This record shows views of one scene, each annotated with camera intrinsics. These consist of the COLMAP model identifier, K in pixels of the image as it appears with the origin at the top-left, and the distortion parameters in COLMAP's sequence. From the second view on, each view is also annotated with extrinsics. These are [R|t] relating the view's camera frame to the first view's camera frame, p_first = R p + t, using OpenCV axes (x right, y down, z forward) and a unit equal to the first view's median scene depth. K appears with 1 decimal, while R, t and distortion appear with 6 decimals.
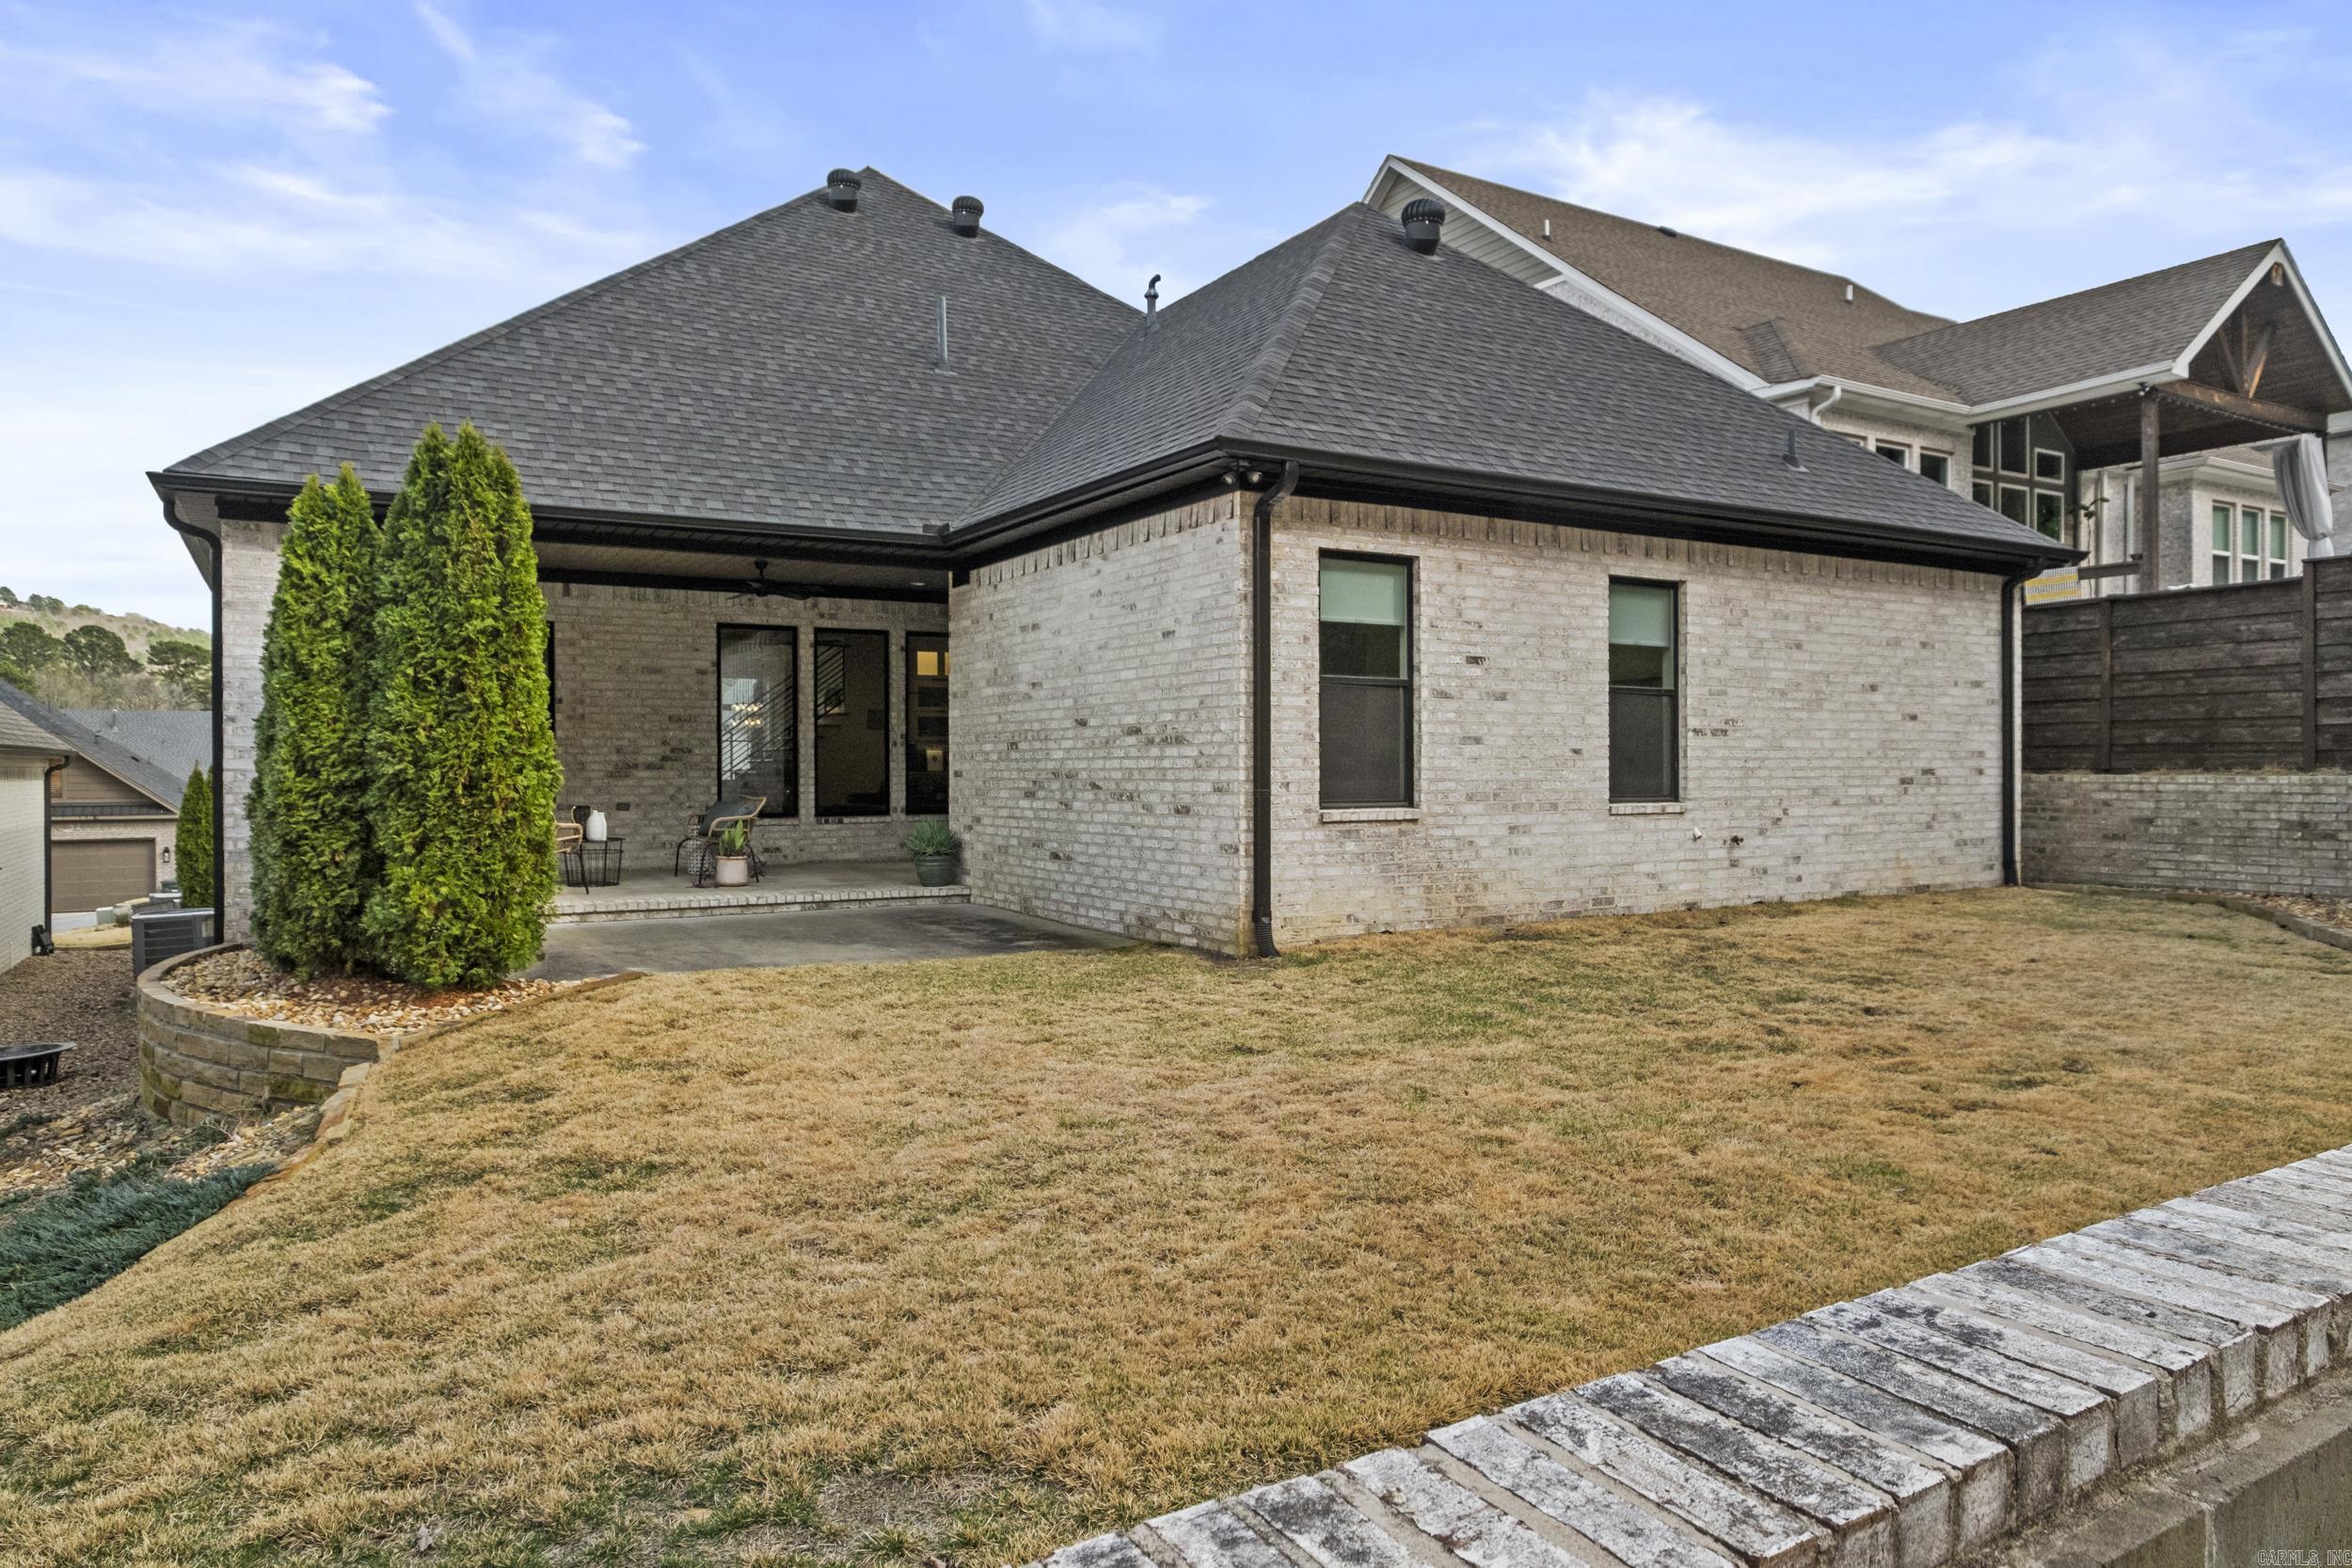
lens RADIAL K [[1471.0, 0, 1166.0], [0, 1471.0, 771.5], [0, 0, 1]] dist [0.001936, 0.001393]
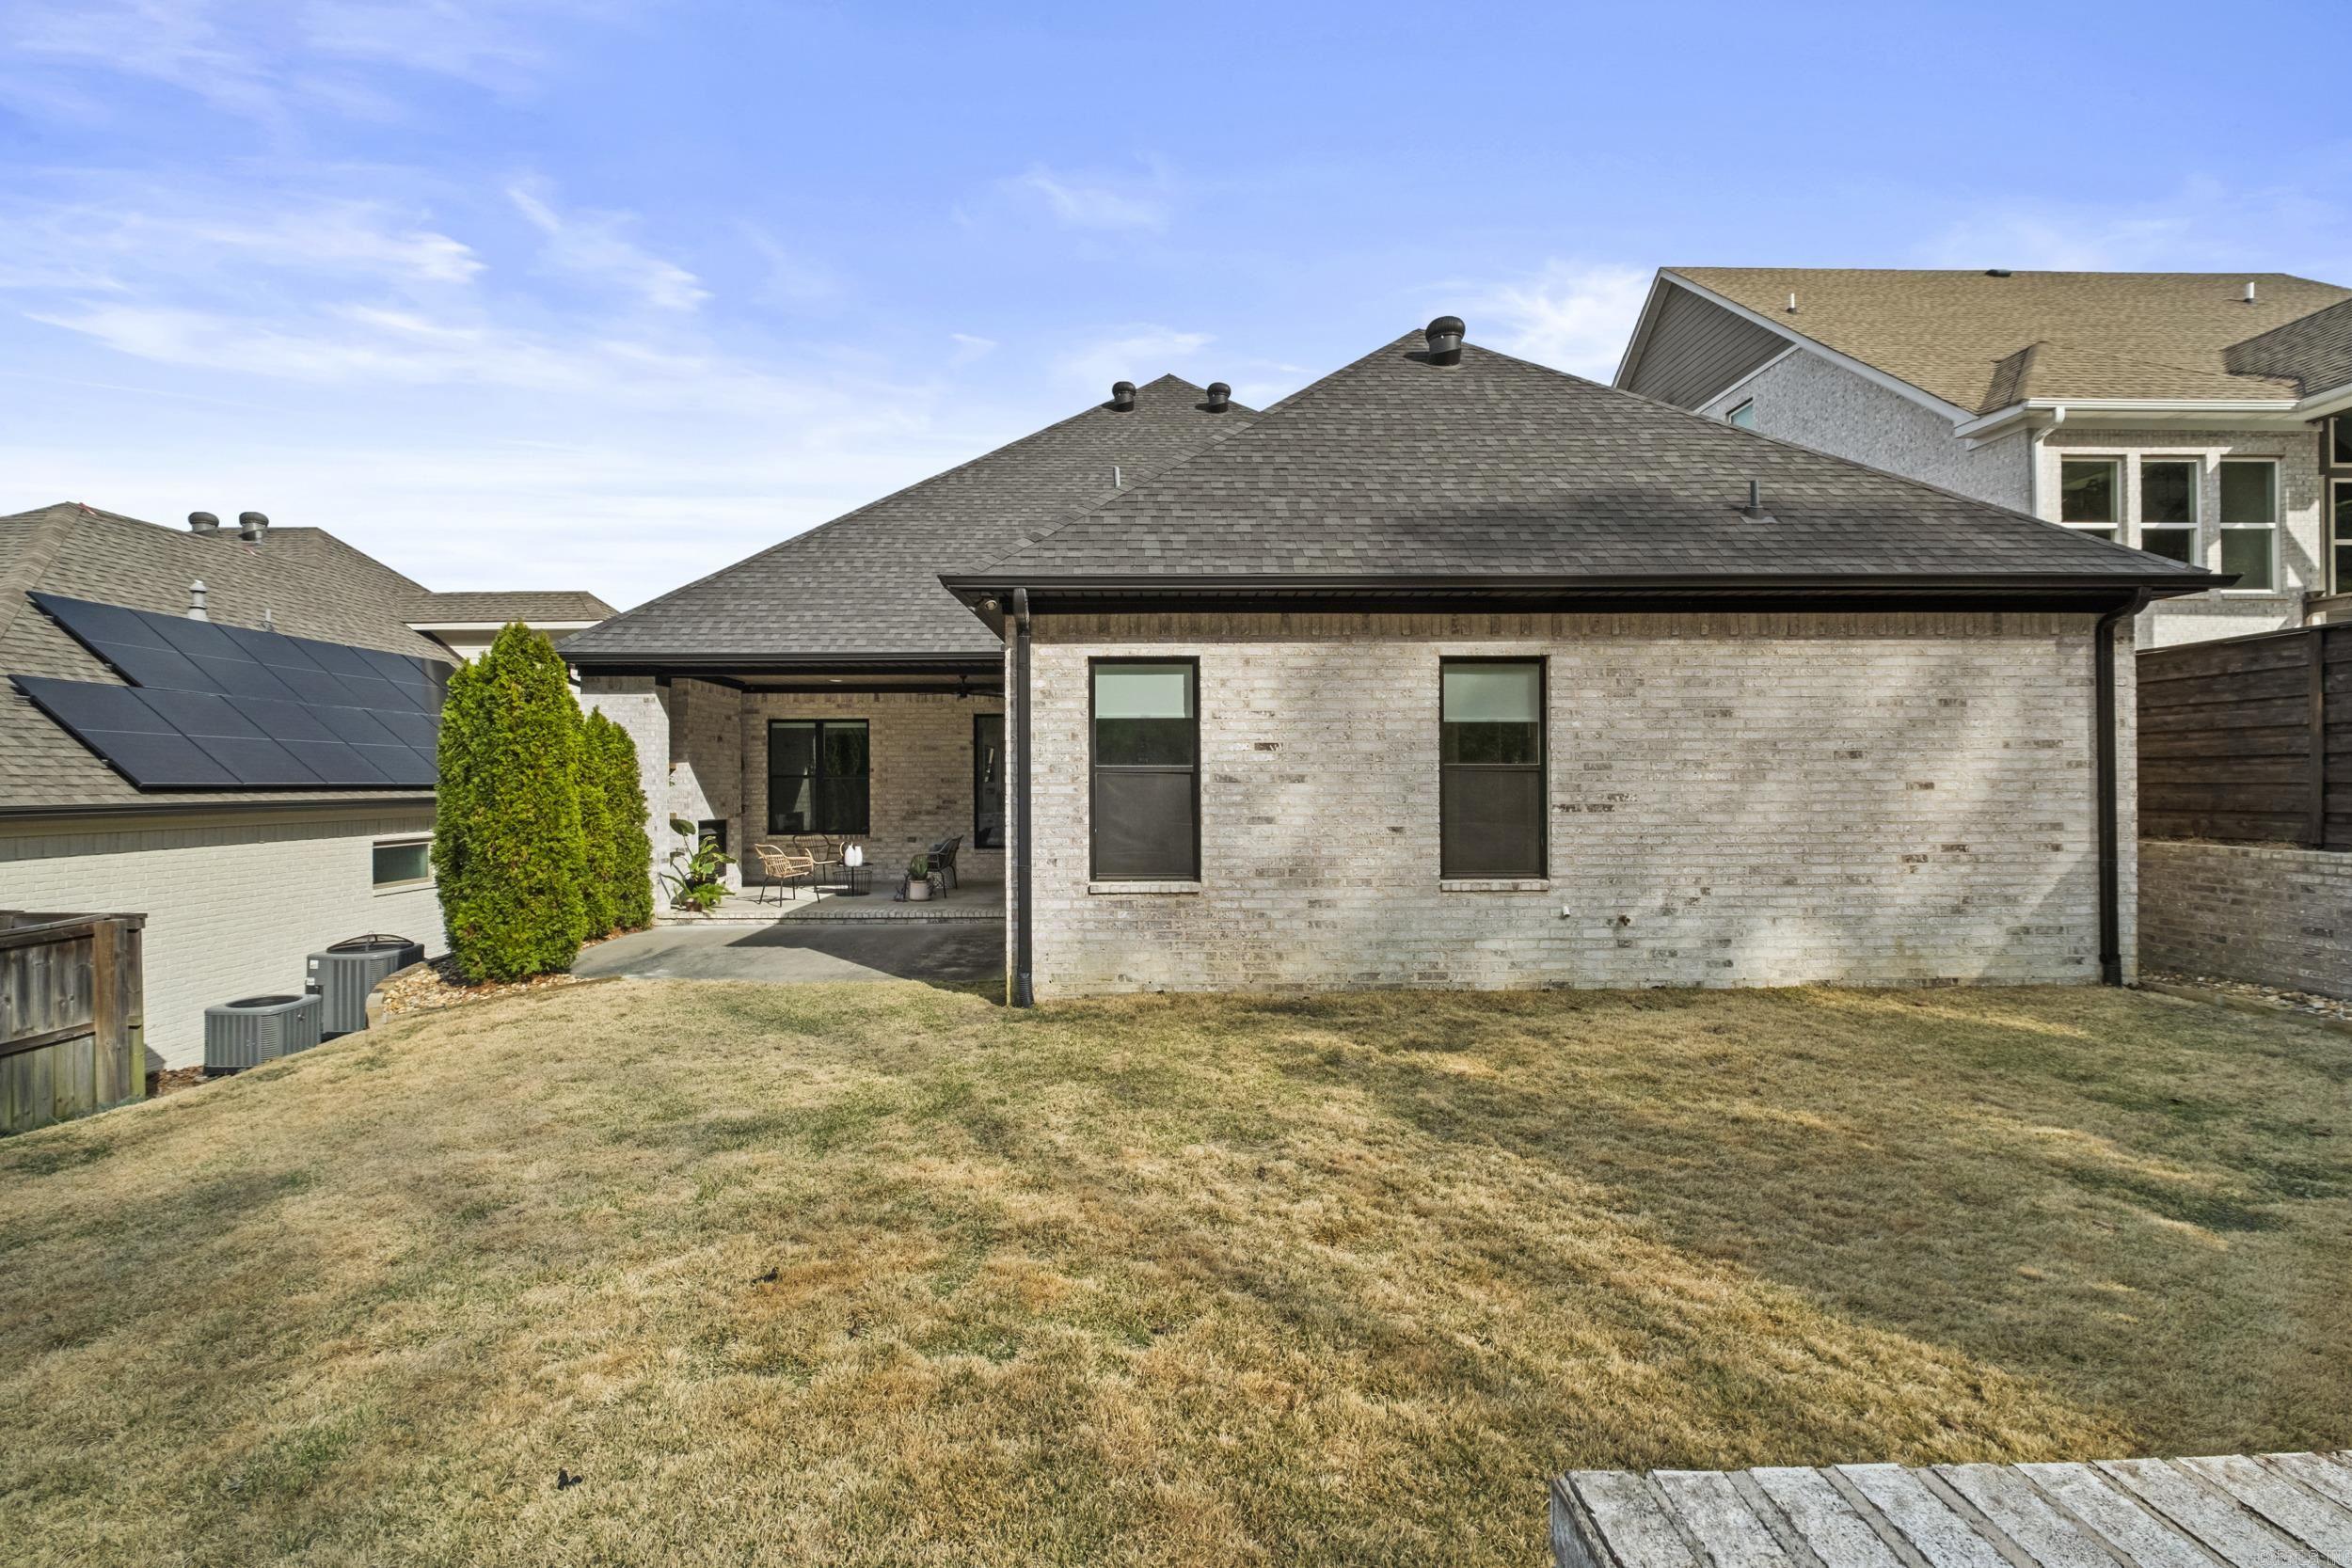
lens RADIAL K [[1020.8, 0, 1173.9], [0, 1020.8, 769.8], [0, 0, 1]] dist [-0.003581, -0.000475]
pose [[0.869108, -0.005791, -0.494588, 0.442997], [0.001184, 0.999953, -0.009628, -0.043388], [0.494621, 0.007782, 0.869074, 0.264602]]
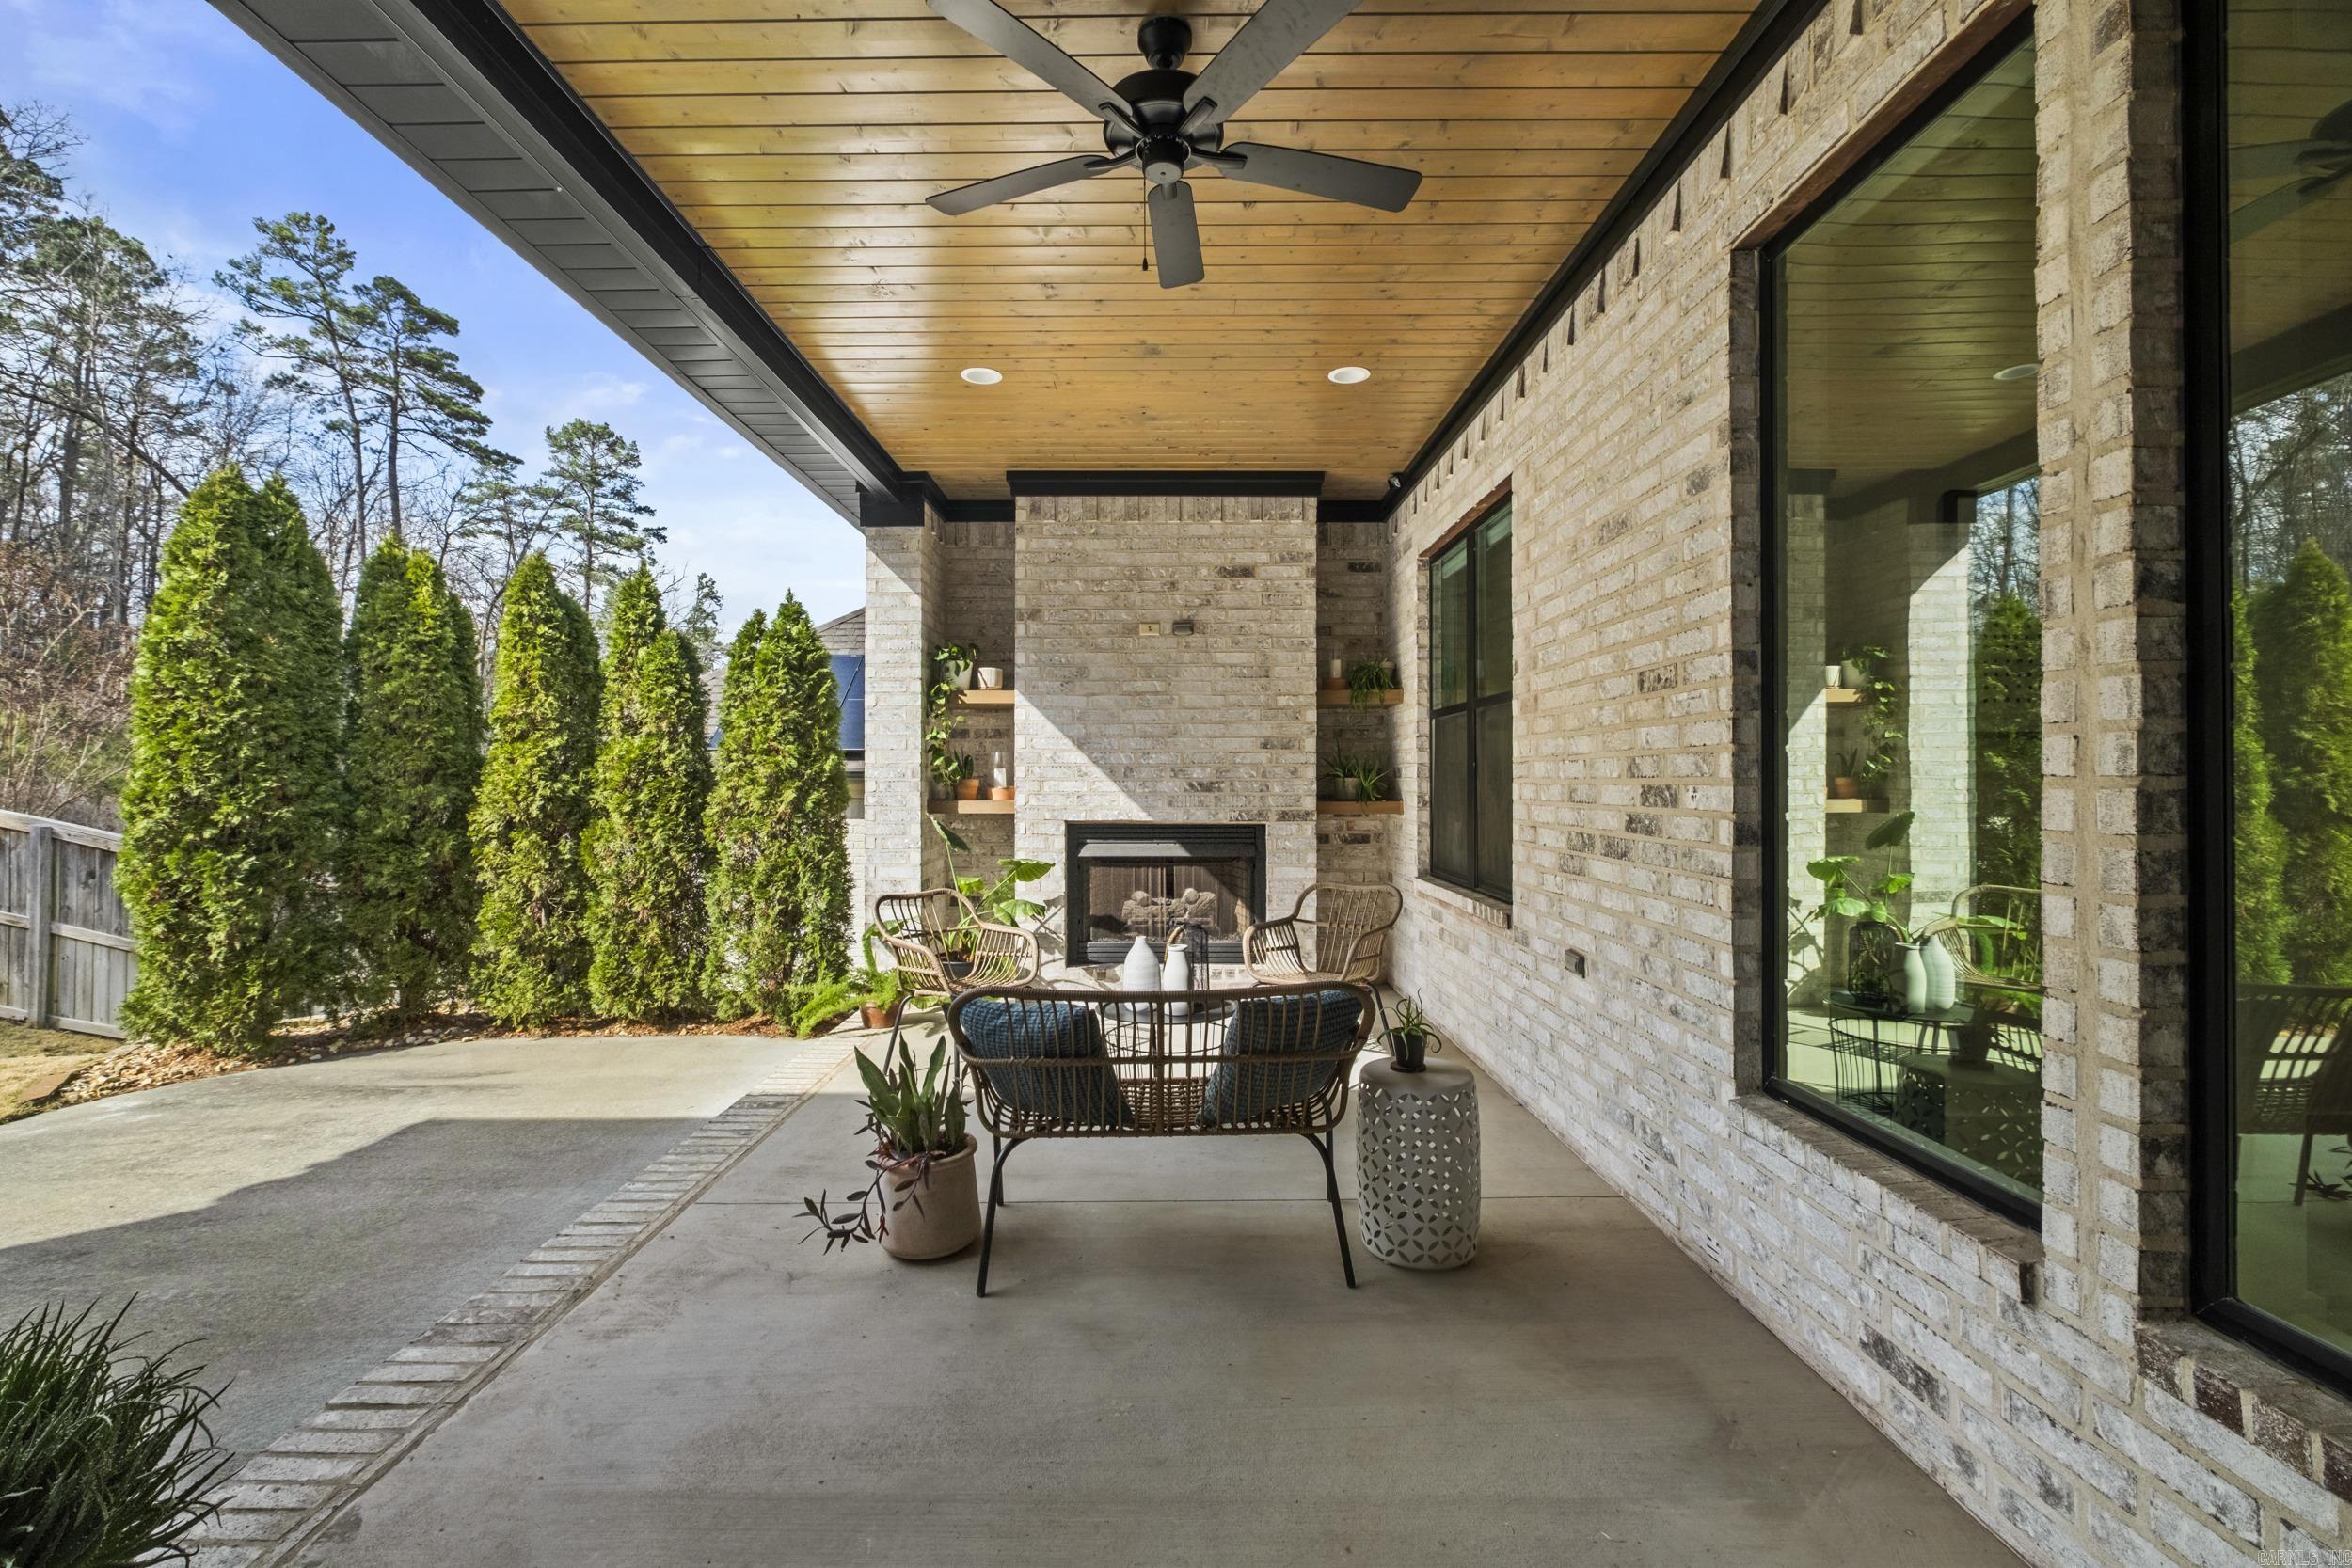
lens RADIAL K [[1020.8, 0, 1173.9], [0, 1020.8, 769.8], [0, 0, 1]] dist [-0.003581, -0.000475]
pose [[-0.517000, -0.004677, -0.855972, -0.145502], [-0.001108, 0.999988, -0.004795, -0.021432], [0.855984, -0.001530, -0.516999, 1.216372]]
